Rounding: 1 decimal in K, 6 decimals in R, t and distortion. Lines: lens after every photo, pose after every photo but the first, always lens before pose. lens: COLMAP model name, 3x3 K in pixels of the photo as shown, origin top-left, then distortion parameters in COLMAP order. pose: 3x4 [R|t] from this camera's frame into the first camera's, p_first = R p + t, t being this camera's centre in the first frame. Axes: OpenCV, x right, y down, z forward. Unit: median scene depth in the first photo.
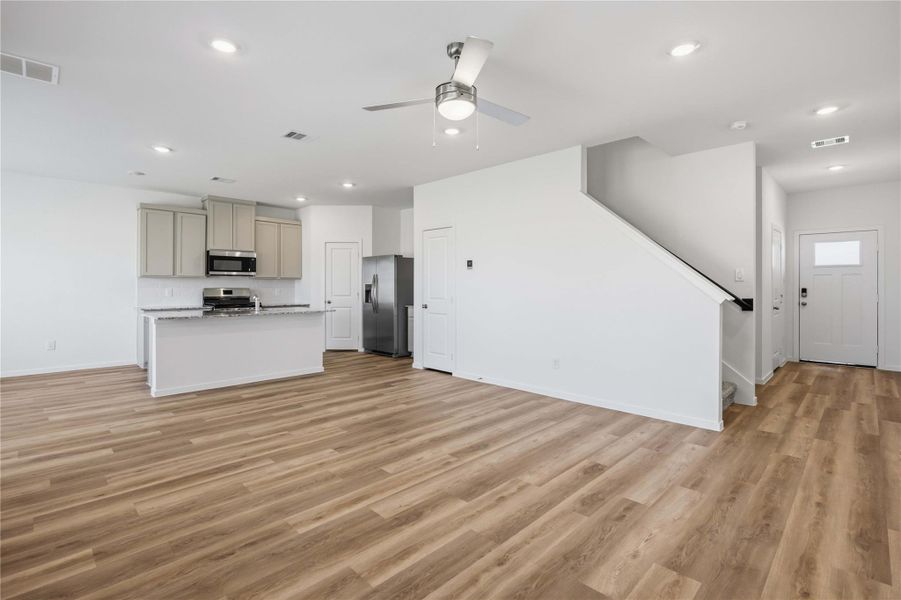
lens RADIAL K [[420.7, 0, 447.0], [0, 420.7, 288.0], [0, 0, 1]] dist [0.000285, 0.000033]
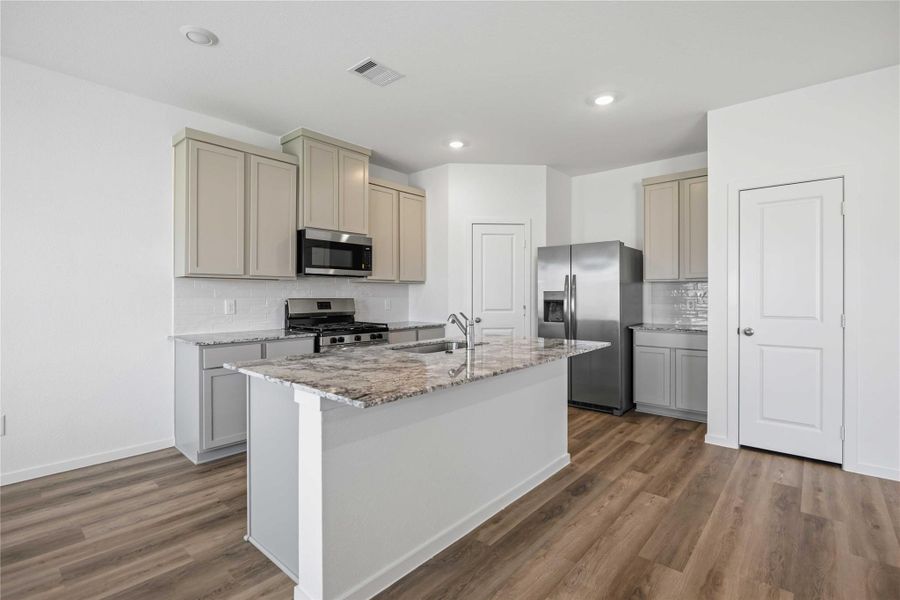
lens RADIAL K [[420.2, 0, 450.0], [0, 420.2, 300.0], [0, 0, 1]] dist [-0.004738, -0.001015]
pose [[0.997685, -0.003236, 0.067927, -0.367954], [0.002927, 0.999985, 0.004644, 0.000442], [-0.067941, -0.004434, 0.997679, 0.392637]]
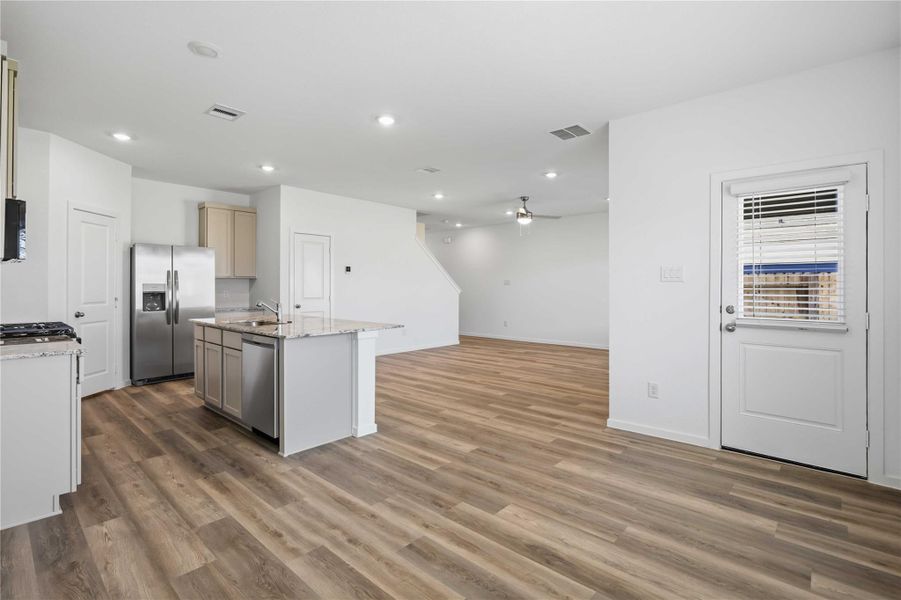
lens RADIAL K [[420.7, 0, 447.0], [0, 420.7, 288.0], [0, 0, 1]] dist [0.000285, 0.000033]
pose [[-0.053122, -0.004387, 0.998578, -0.882839], [0.004139, 0.999981, 0.004613, -0.003404], [-0.998579, 0.004378, -0.053102, 0.540174]]
